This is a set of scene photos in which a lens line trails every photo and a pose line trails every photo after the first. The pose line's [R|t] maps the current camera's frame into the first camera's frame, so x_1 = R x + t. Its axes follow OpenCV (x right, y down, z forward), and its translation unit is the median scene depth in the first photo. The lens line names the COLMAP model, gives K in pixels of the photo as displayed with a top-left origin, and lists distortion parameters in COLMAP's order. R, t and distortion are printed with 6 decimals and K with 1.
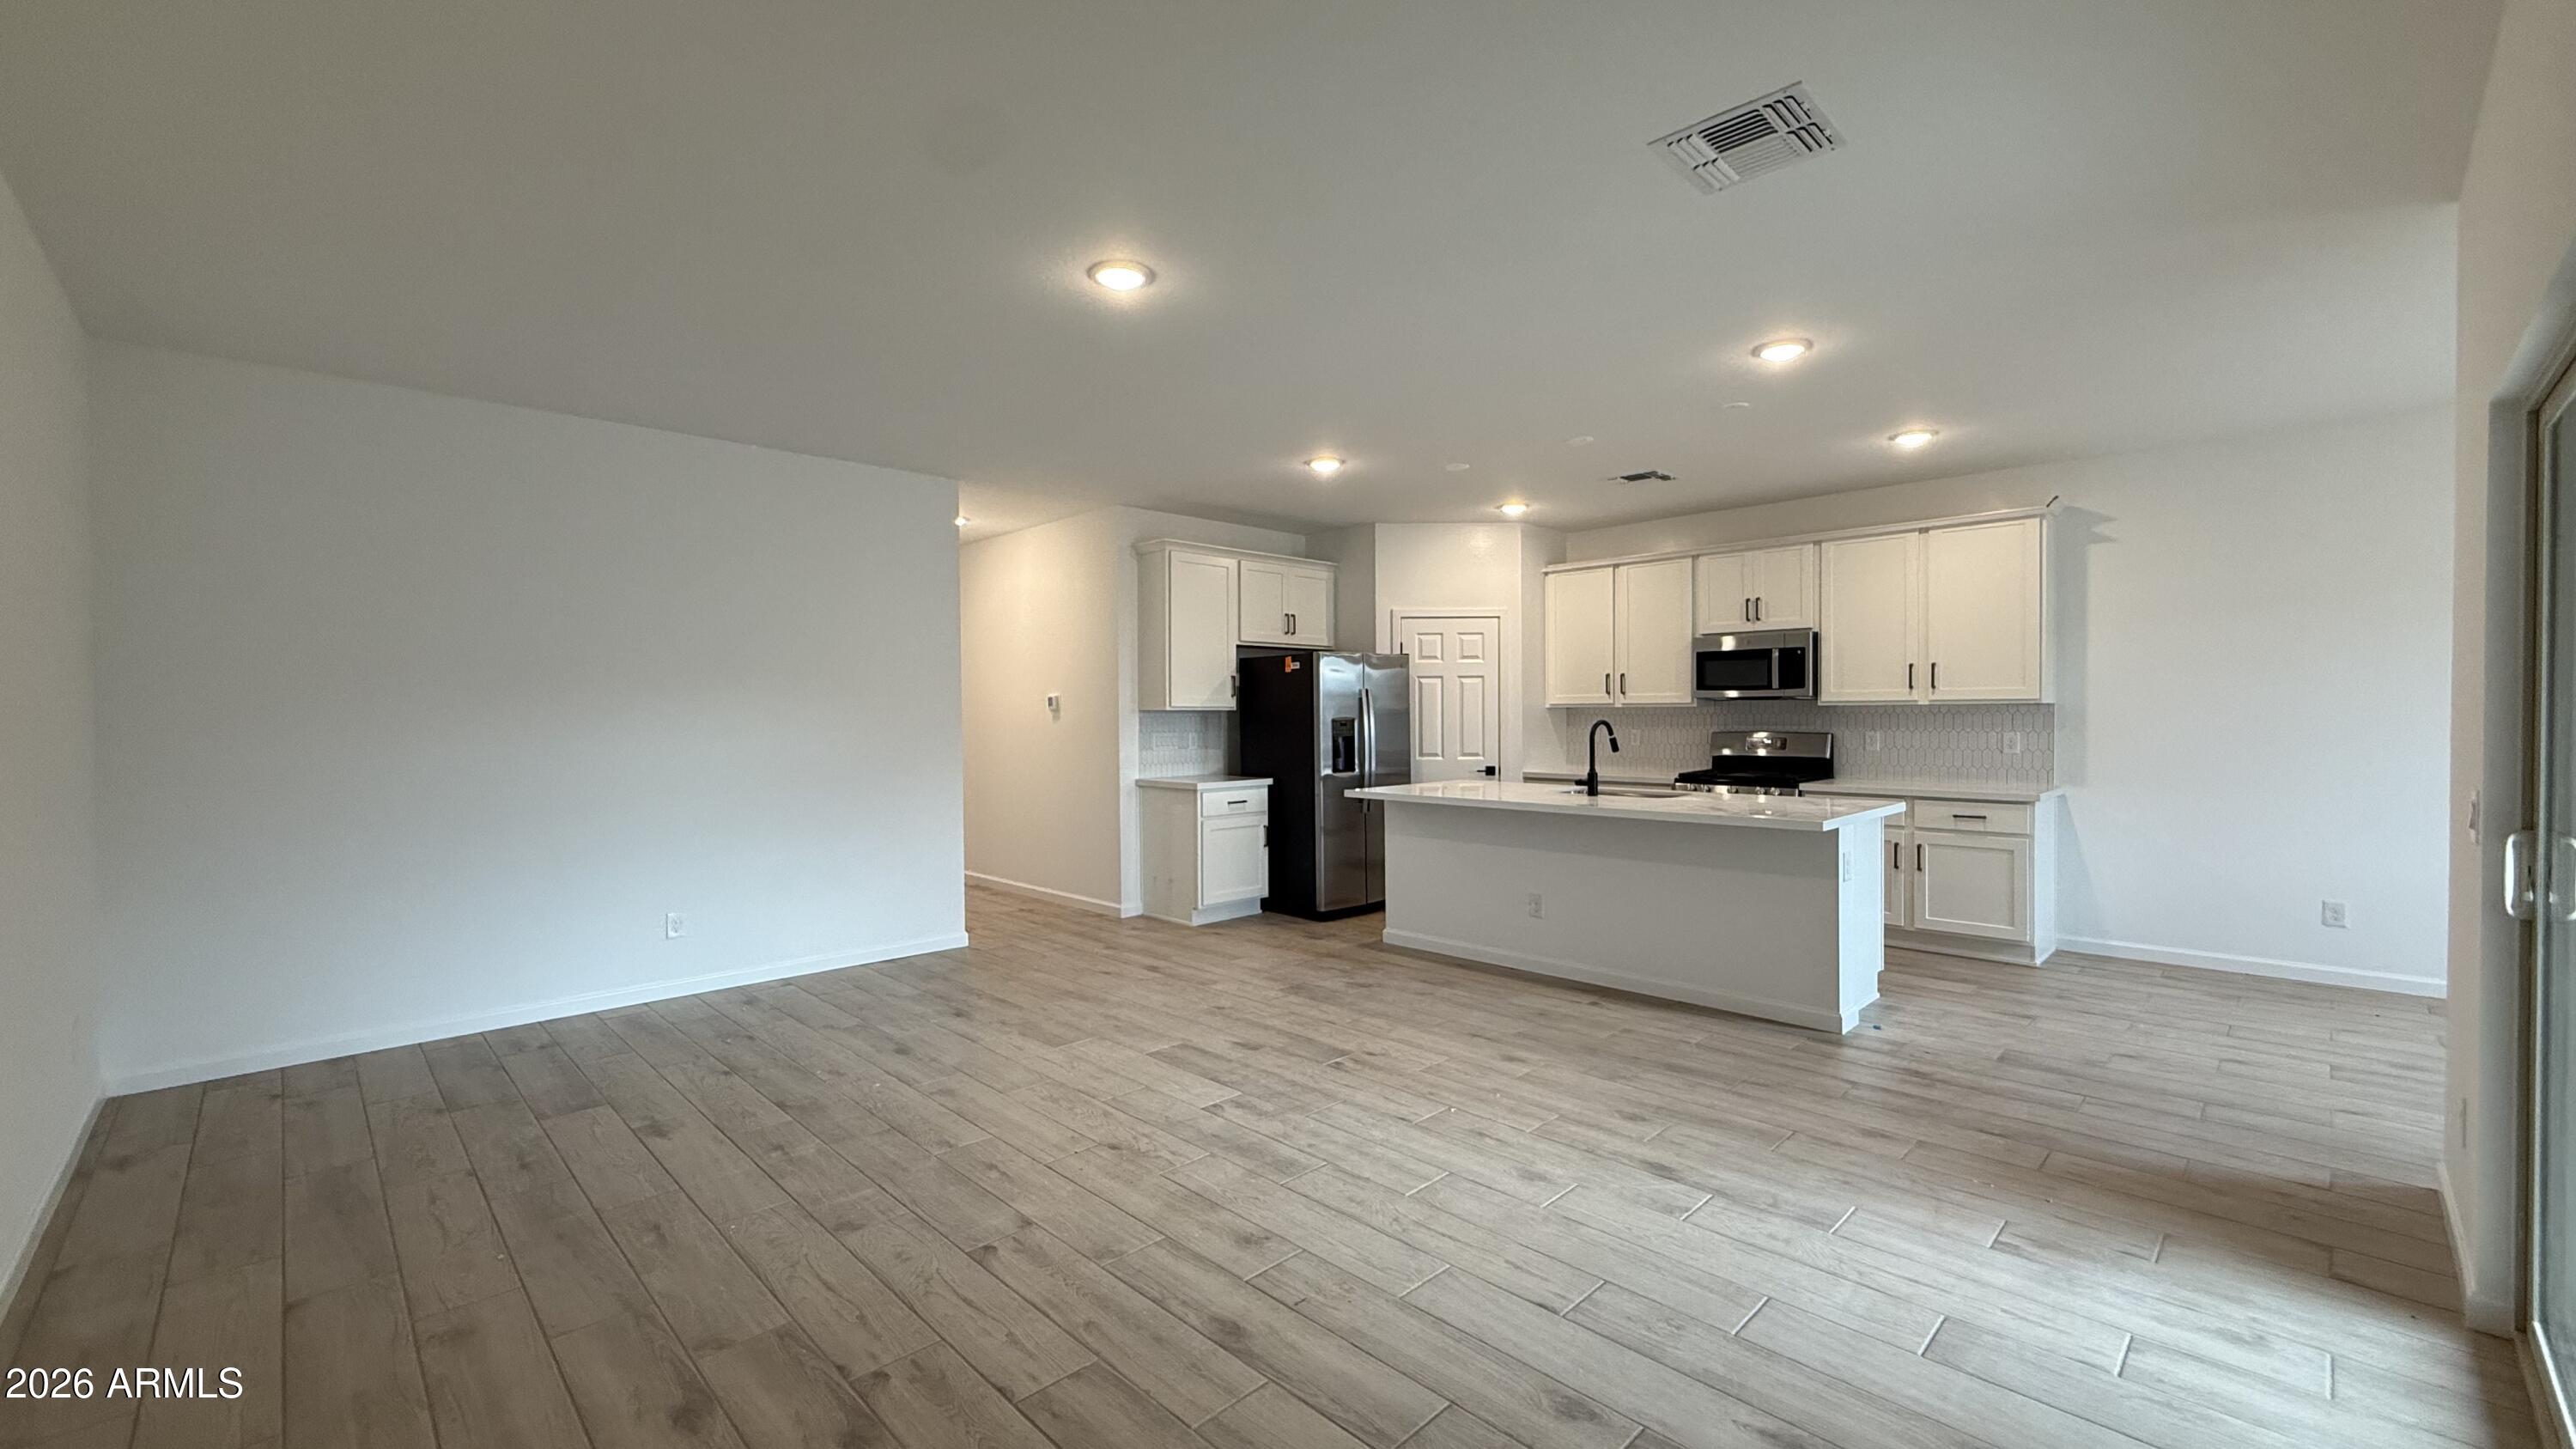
lens RADIAL K [[1015.5, 0, 1278.0], [0, 1015.5, 712.8], [0, 0, 1]] dist [0.000629, -0.000099]
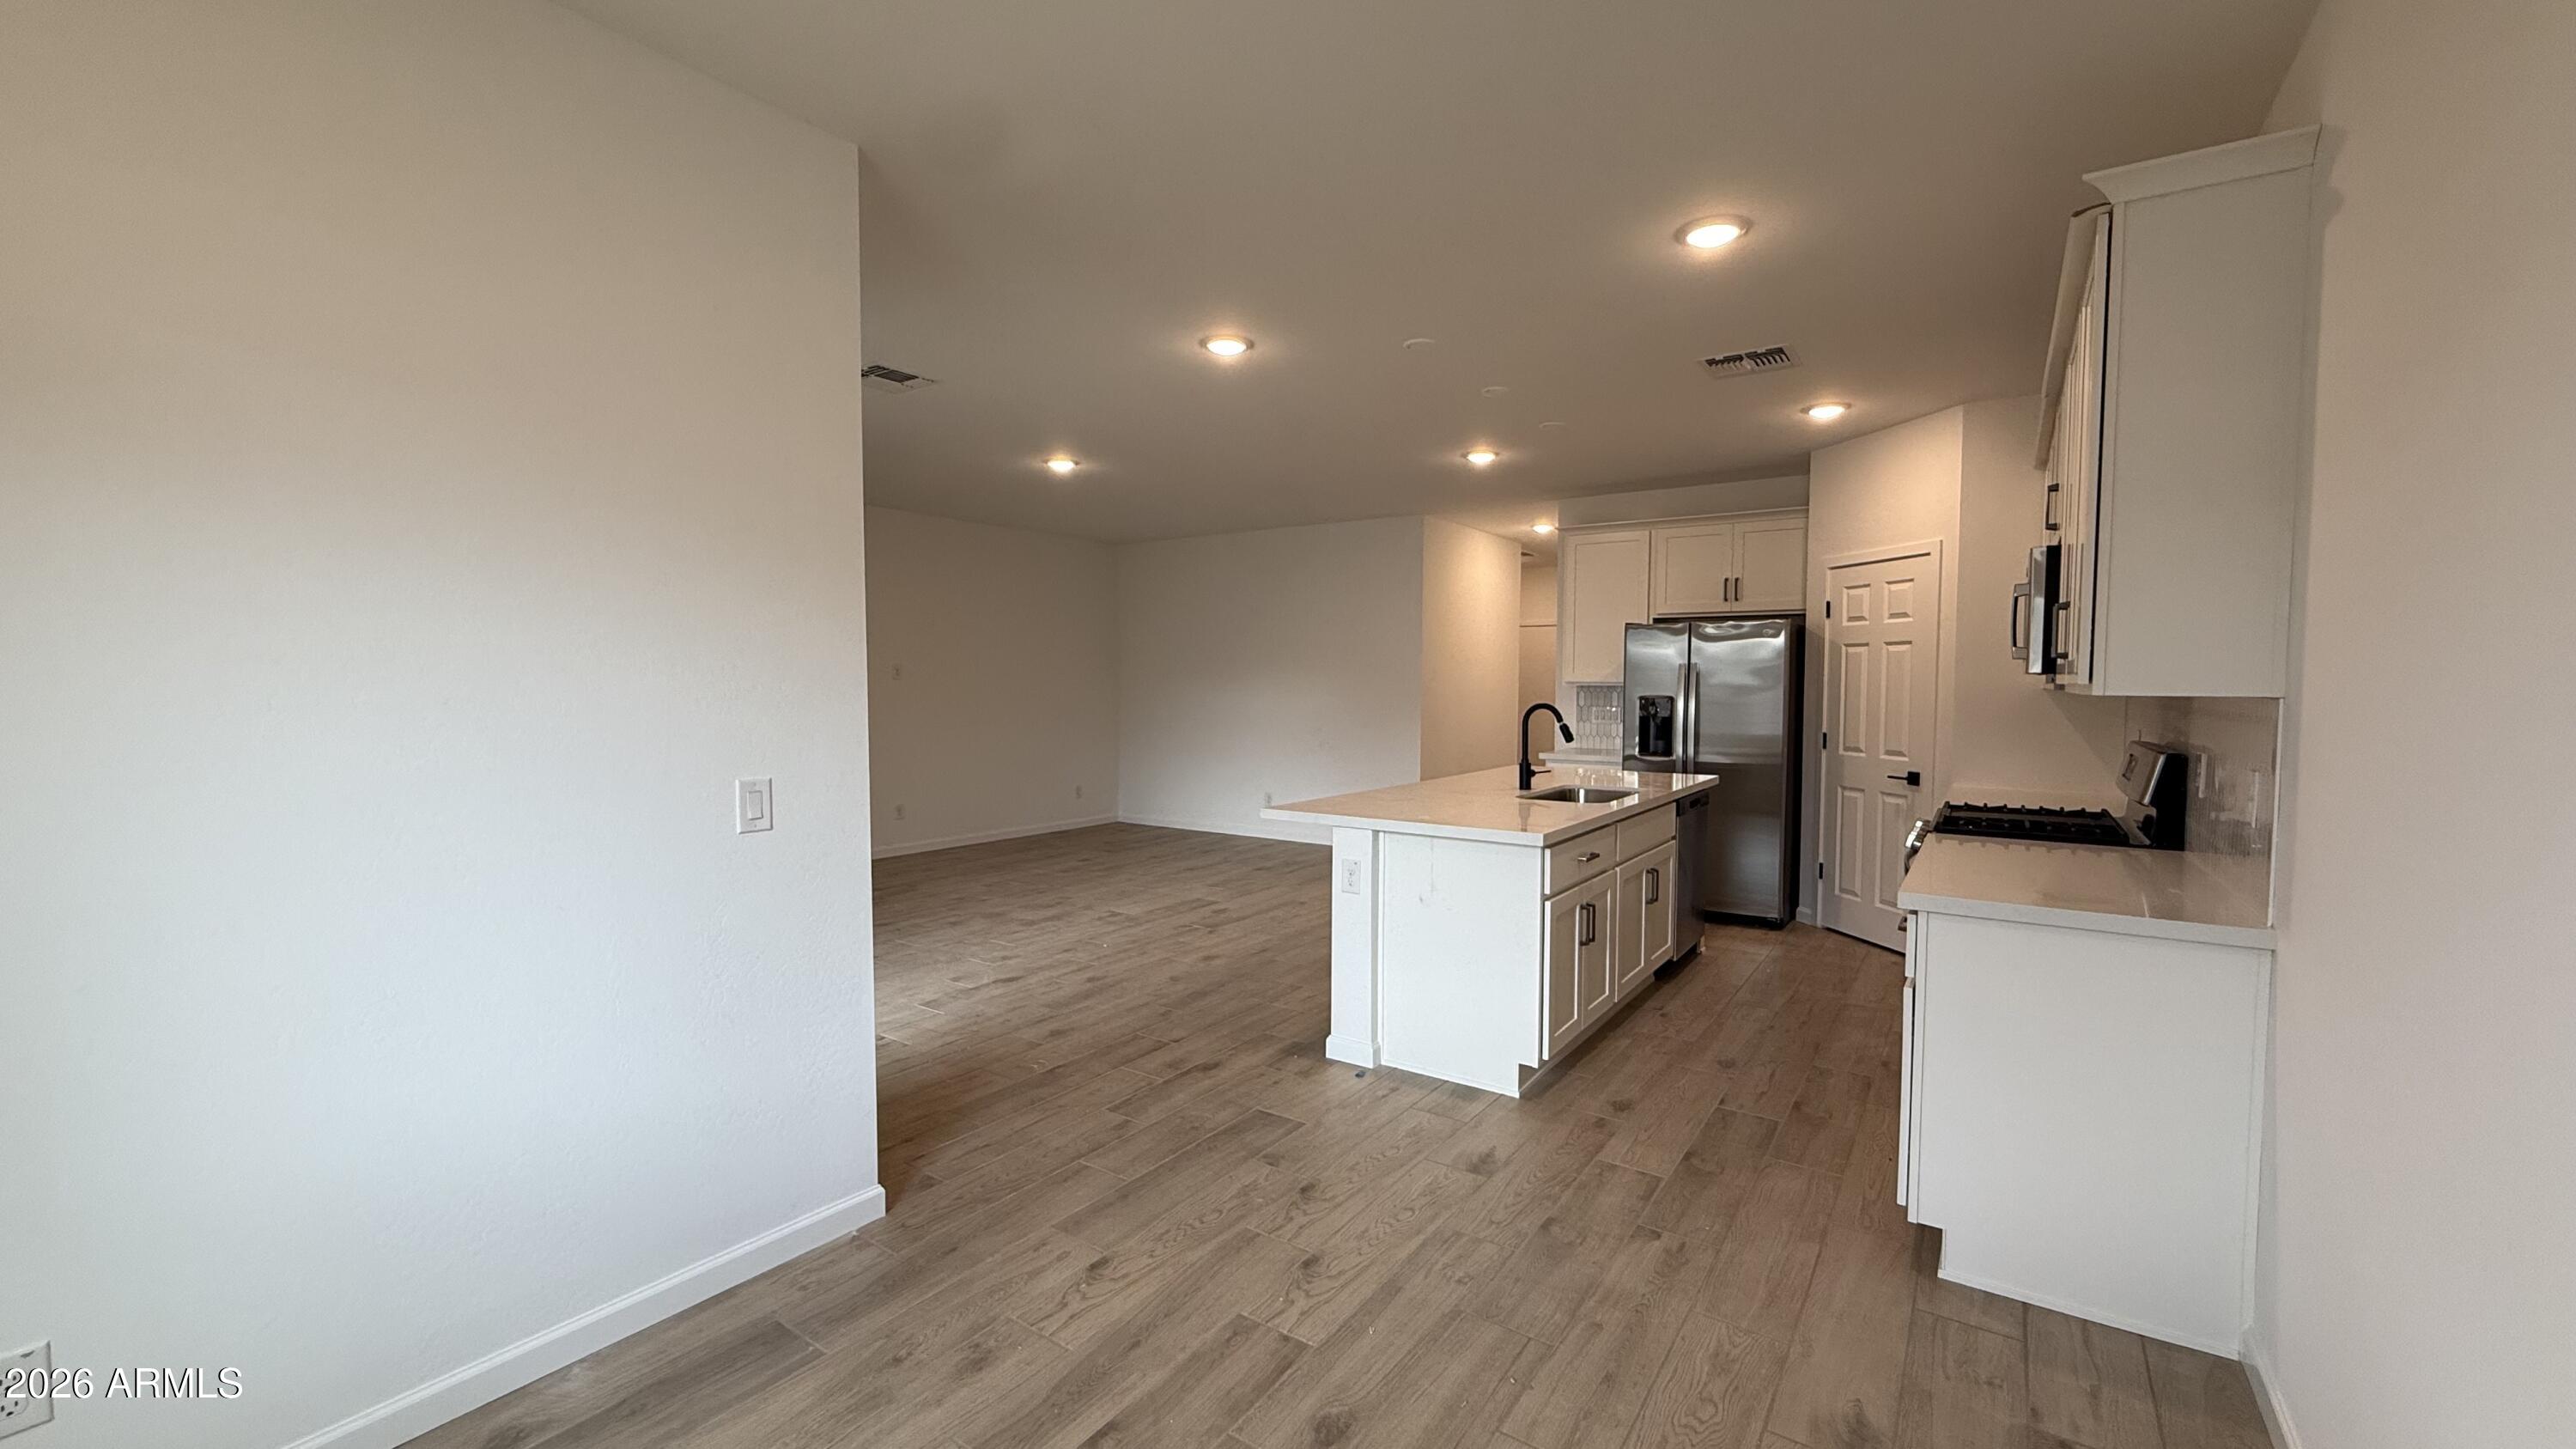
lens RADIAL K [[1015.5, 0, 1280.3], [0, 1015.5, 733.3], [0, 0, 1]] dist [0.000629, -0.000099]
pose [[0.189978, 0.051600, -0.980431, 1.675706], [-0.012215, 0.998665, 0.050193, -0.007105], [0.981712, 0.002440, 0.190355, 0.951384]]
